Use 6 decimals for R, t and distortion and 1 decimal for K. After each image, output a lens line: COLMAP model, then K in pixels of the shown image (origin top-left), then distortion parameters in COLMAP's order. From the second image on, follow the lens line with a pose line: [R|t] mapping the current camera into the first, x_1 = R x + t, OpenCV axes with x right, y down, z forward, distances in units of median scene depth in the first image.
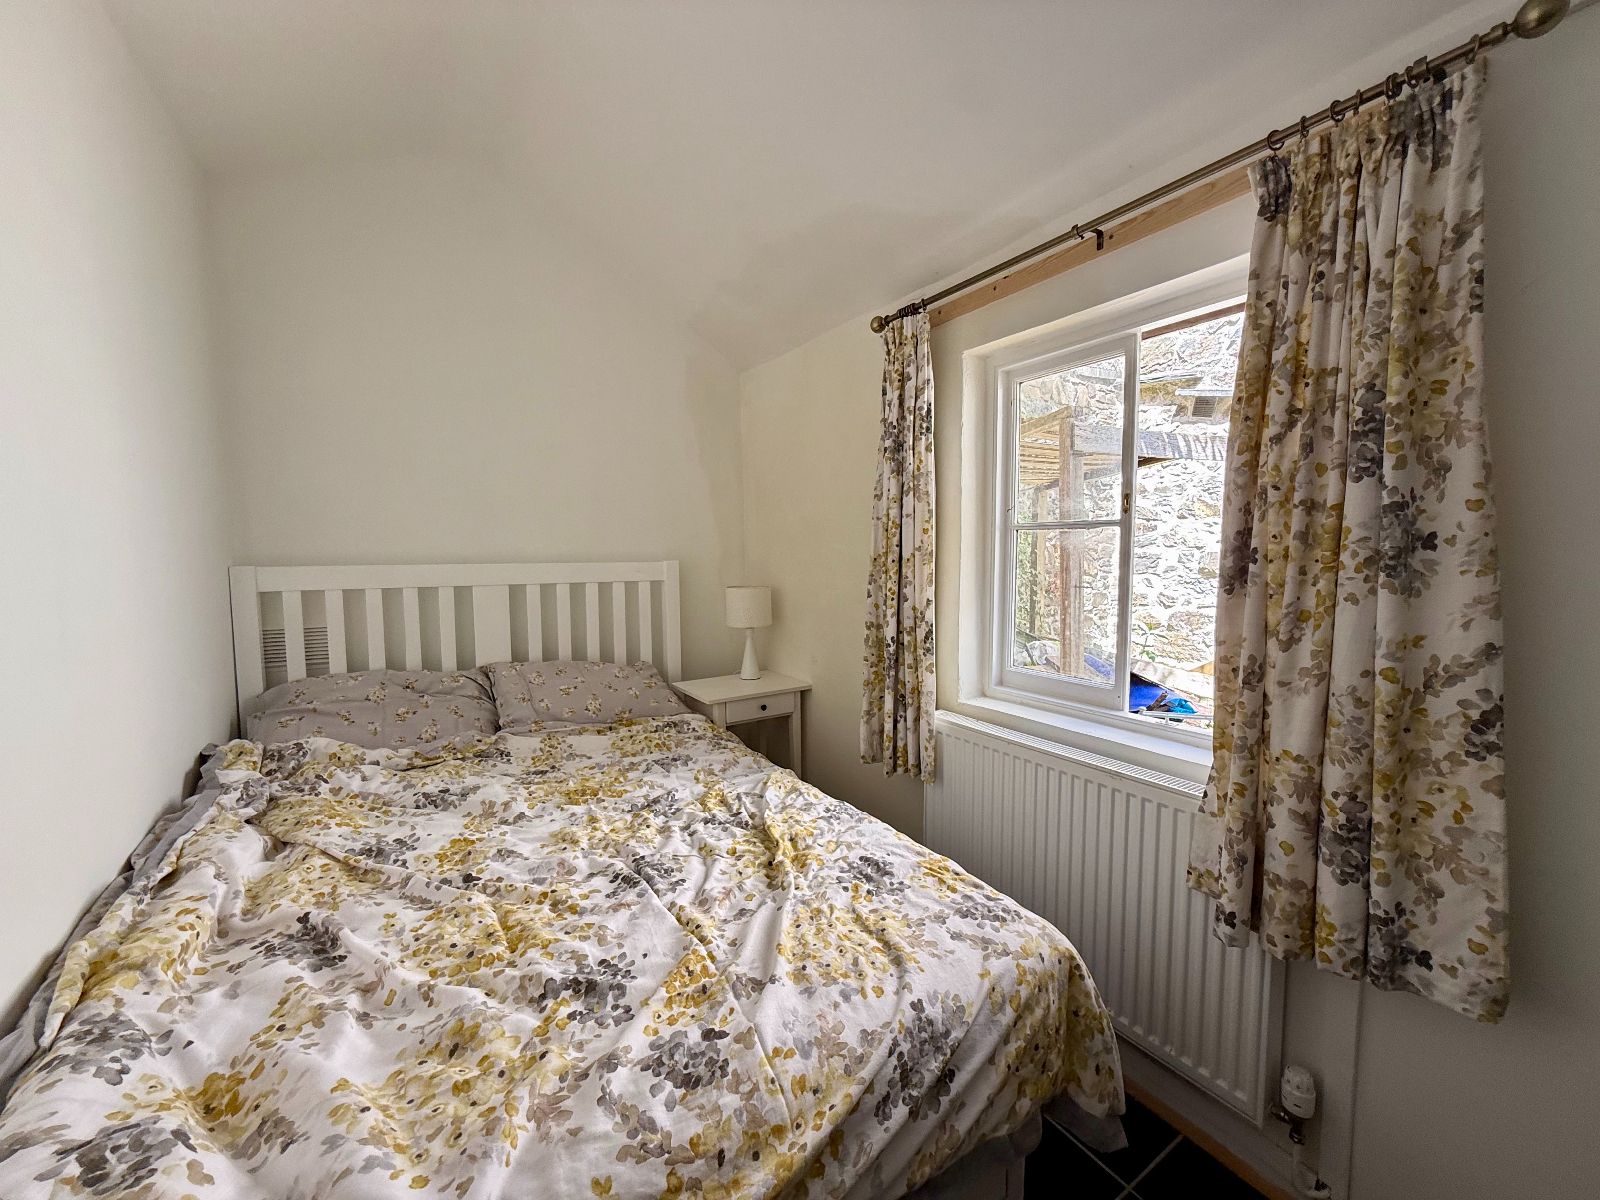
lens RADIAL K [[640.2, 0, 802.1], [0, 640.2, 591.3], [0, 0, 1]] dist [0.002232, 0.000104]
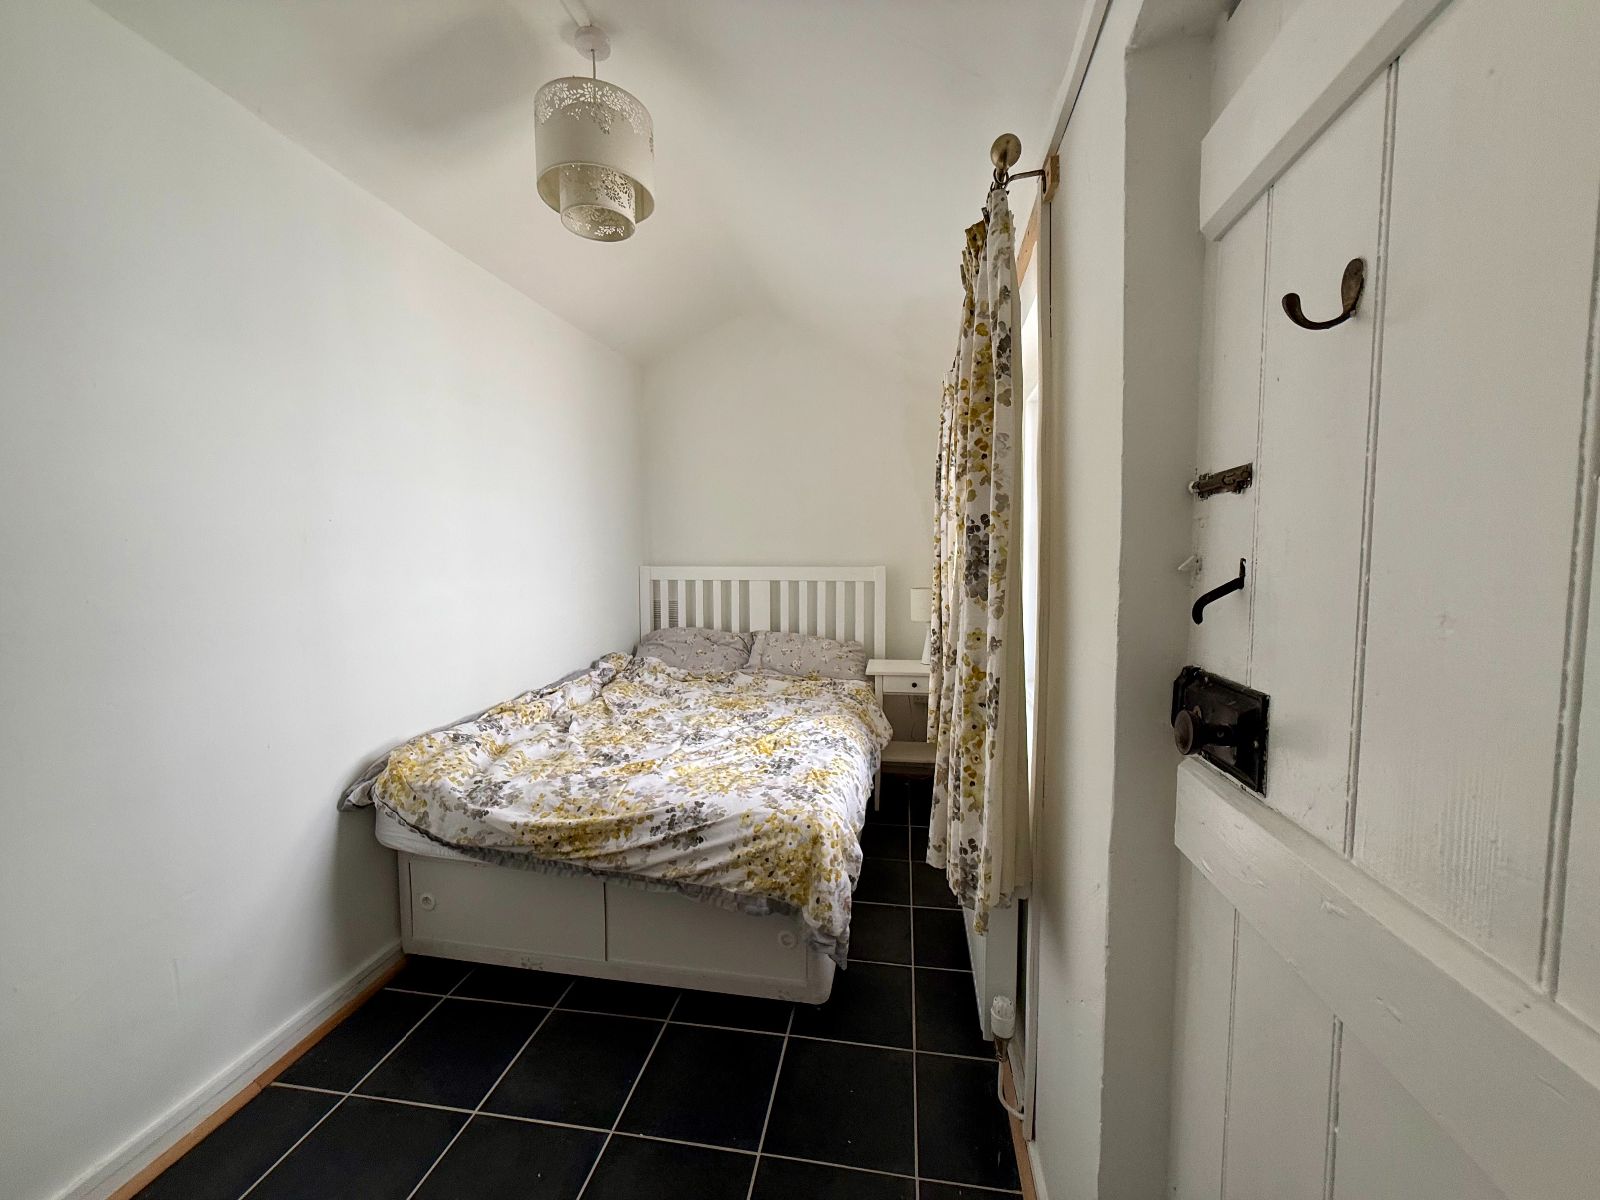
lens RADIAL K [[640.2, 0, 798.7], [0, 640.2, 604.8], [0, 0, 1]] dist [0.002232, 0.000104]
pose [[0.735731, 0.053879, -0.675127, 0.942906], [-0.043733, 0.998530, 0.032030, -0.005596], [0.675860, 0.005960, 0.737006, -0.111042]]
